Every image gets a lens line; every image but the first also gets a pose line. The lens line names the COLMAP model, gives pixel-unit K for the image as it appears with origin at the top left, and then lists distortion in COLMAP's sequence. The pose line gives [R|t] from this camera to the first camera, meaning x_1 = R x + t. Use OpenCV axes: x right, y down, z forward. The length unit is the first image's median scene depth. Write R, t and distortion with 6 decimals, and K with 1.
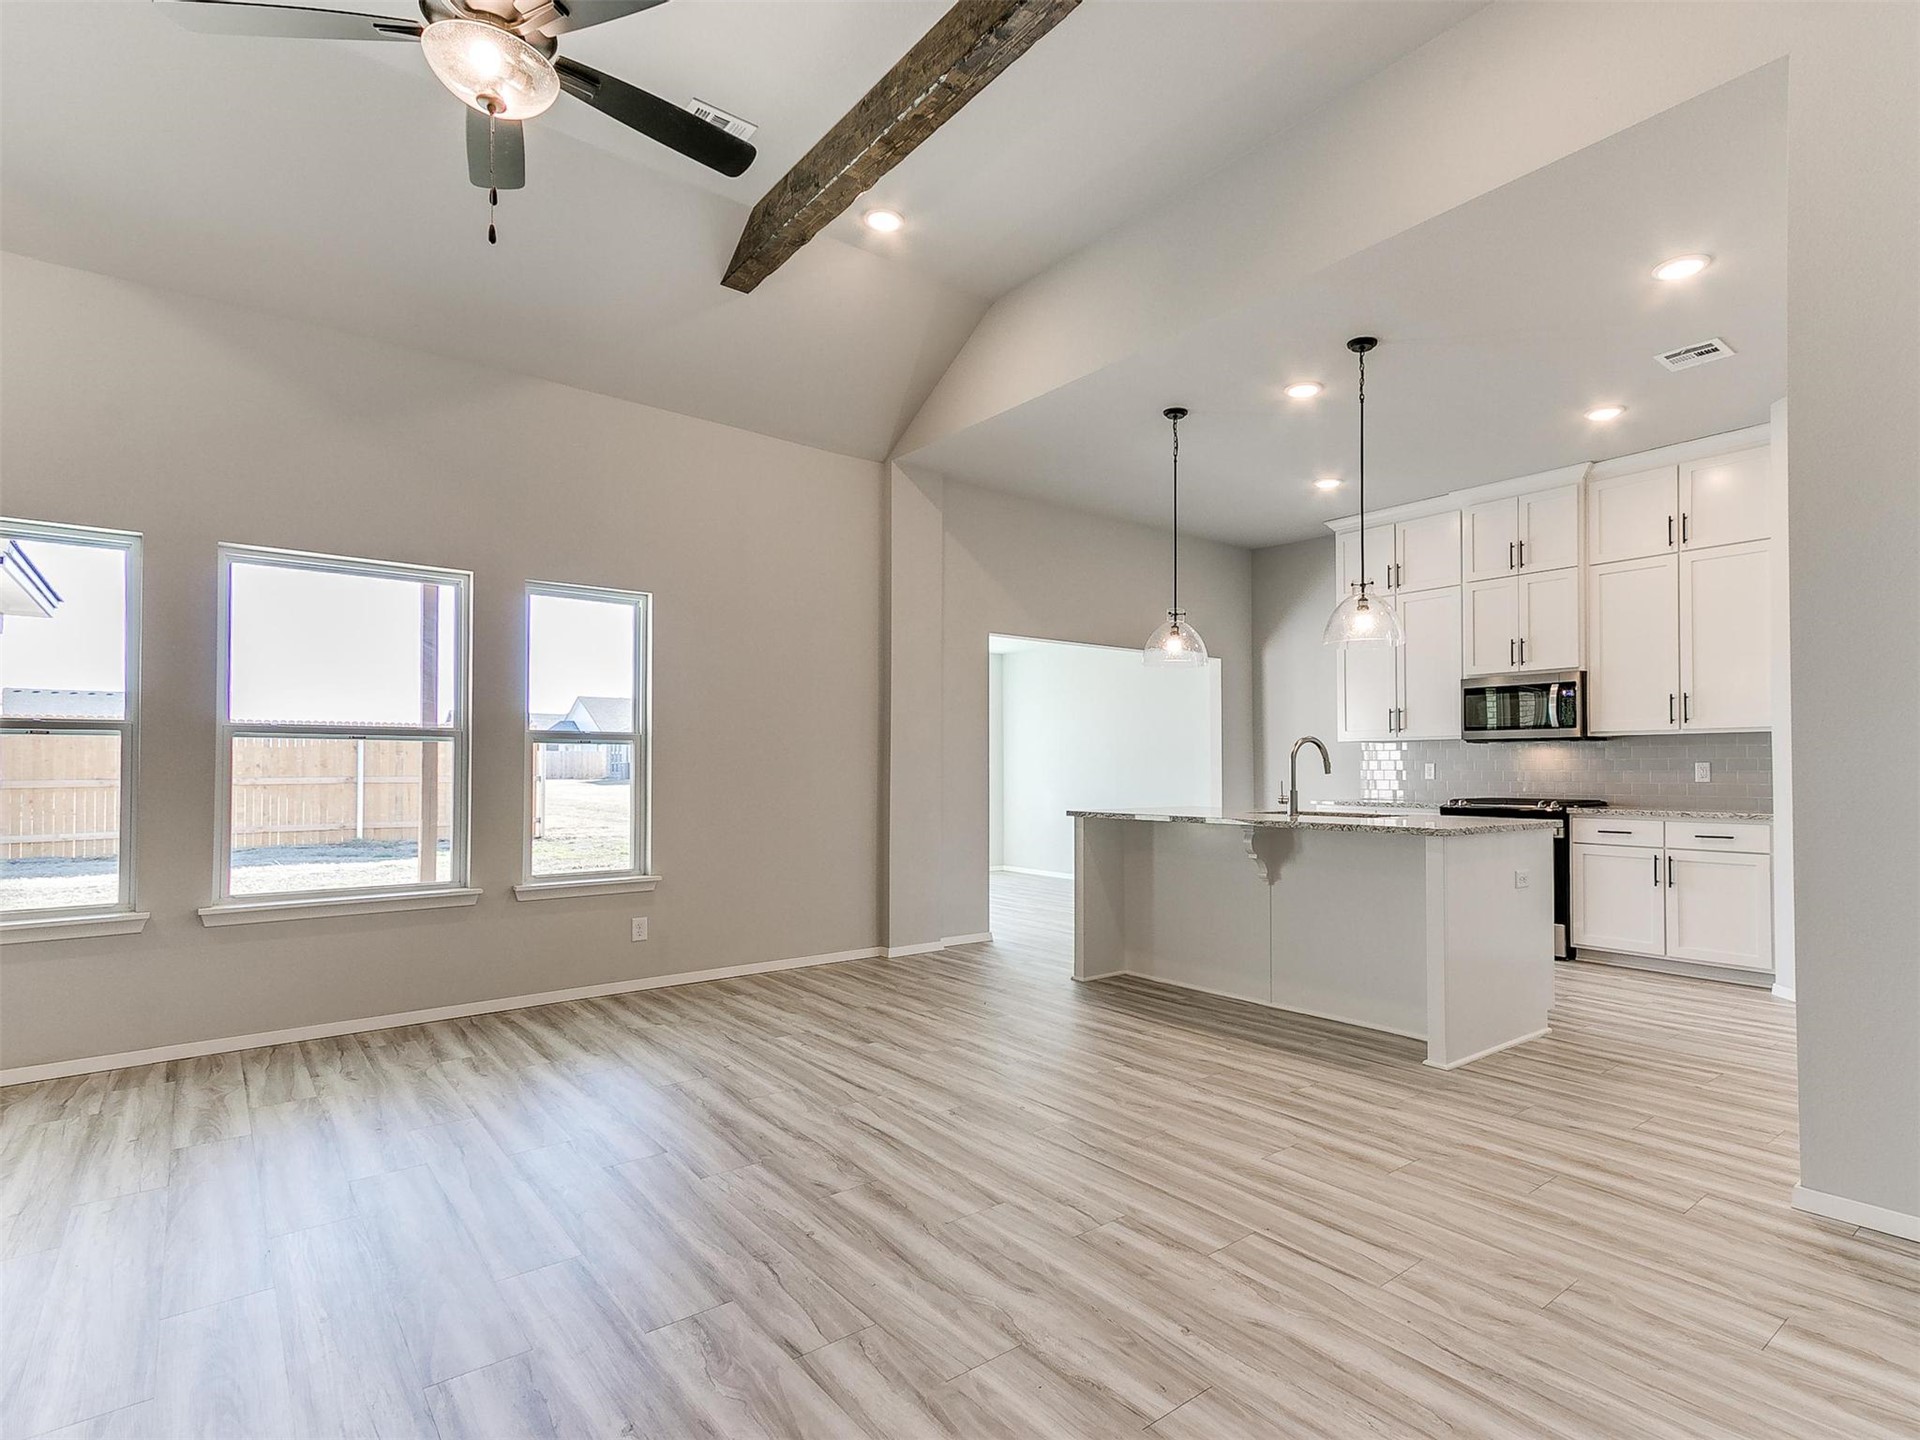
lens RADIAL K [[1134.7, 0, 972.7], [0, 1134.7, 783.8], [0, 0, 1]] dist [0.034920, -0.006909]
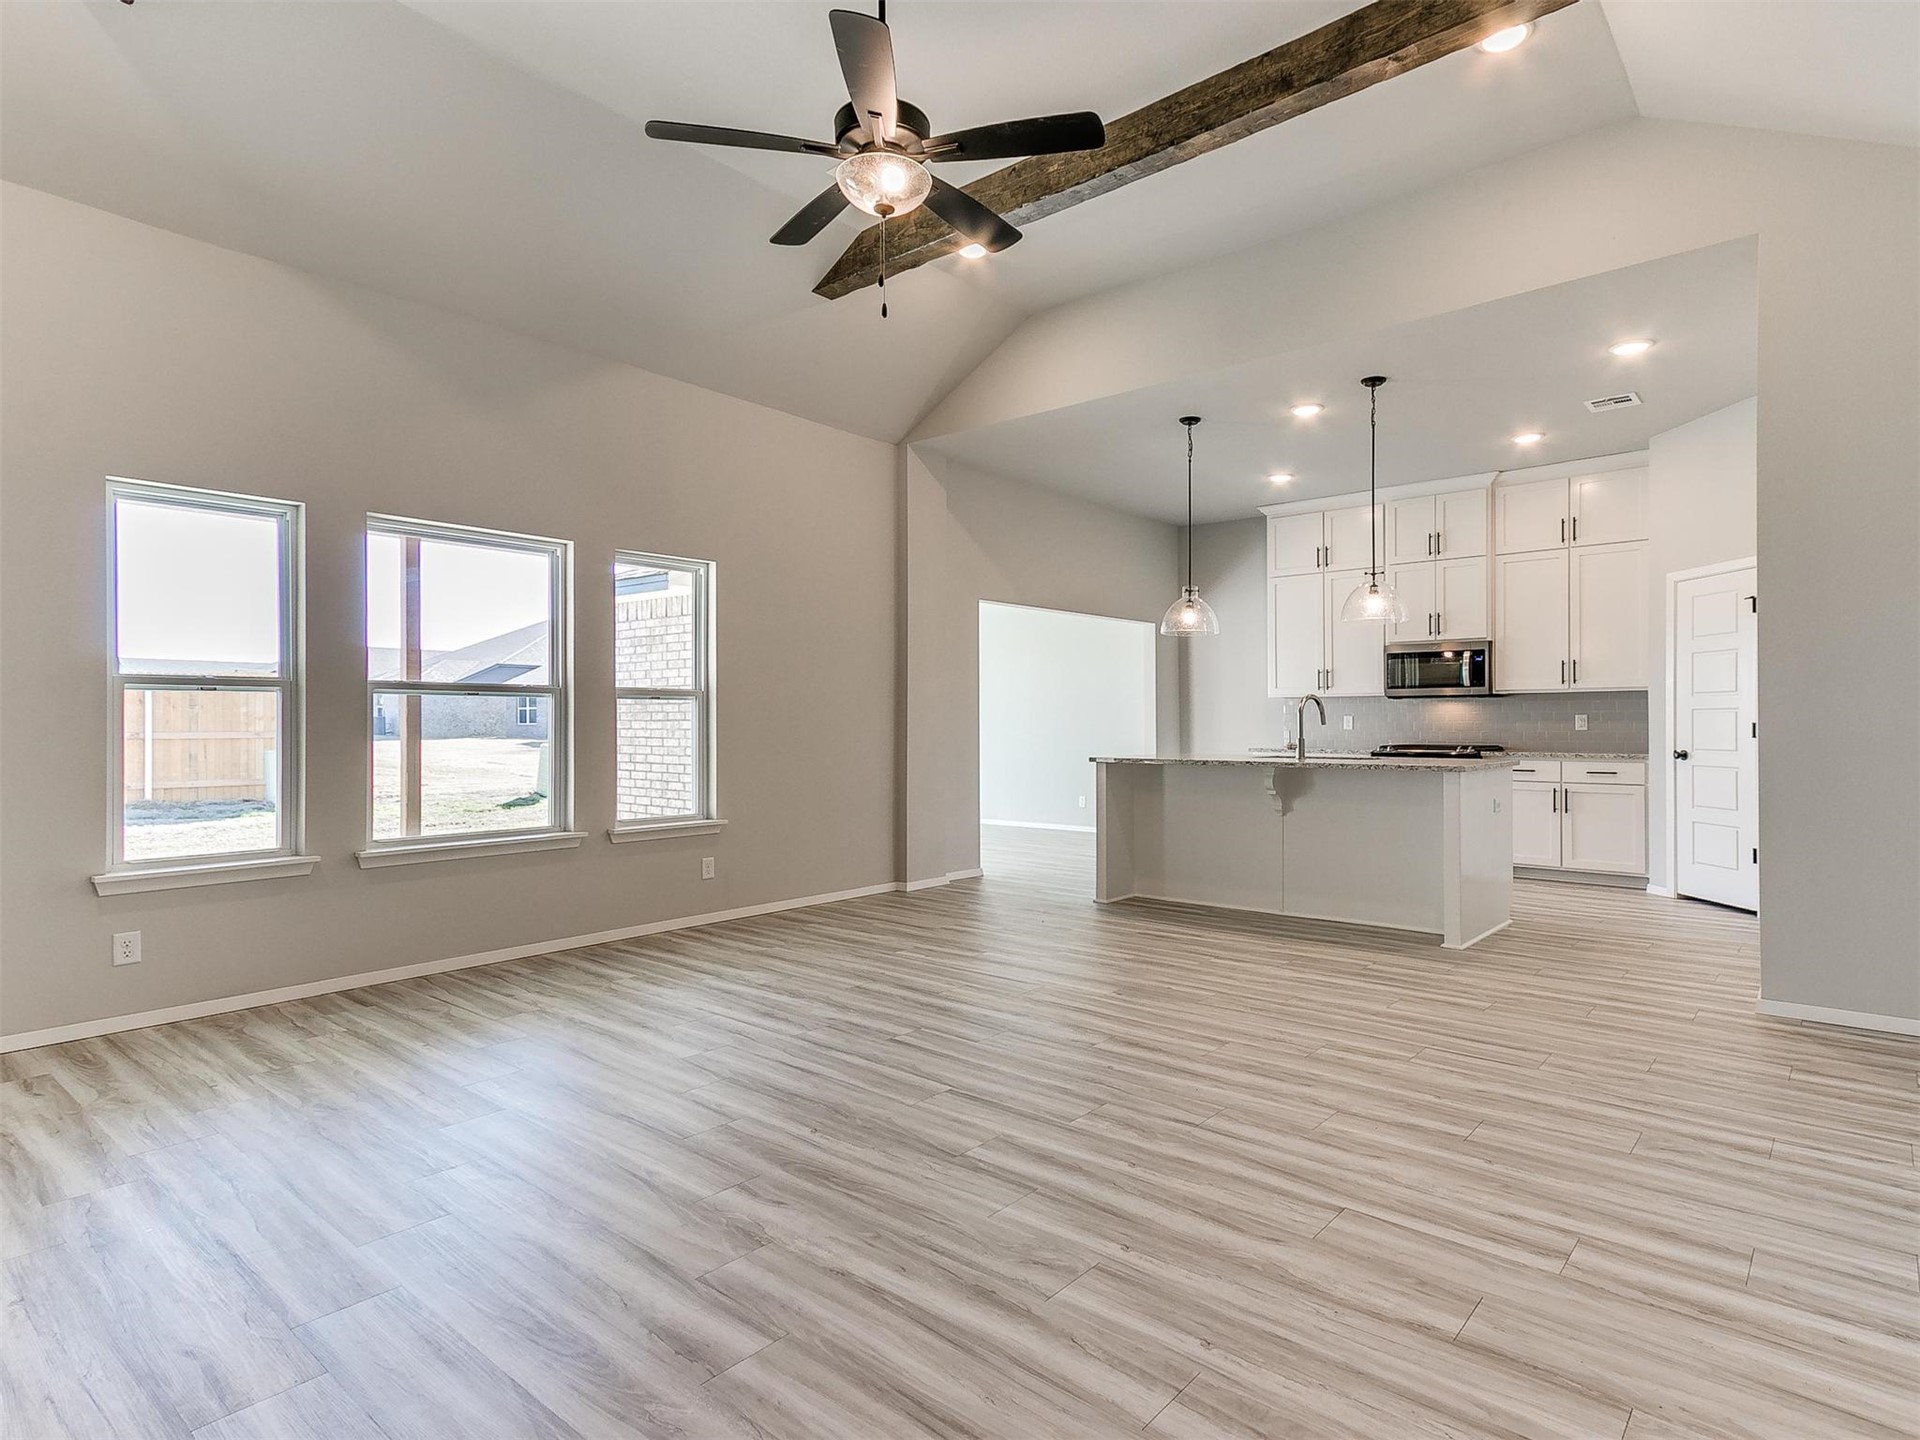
lens RADIAL K [[1193.0, 0, 895.6], [0, 1193.0, 758.7], [0, 0, 1]] dist [0.028708, -0.004089]
pose [[0.986382, -0.007199, 0.164311, -0.326809], [0.004405, 0.999840, 0.017363, 0.003050], [-0.164409, -0.016403, 0.986256, -0.179677]]
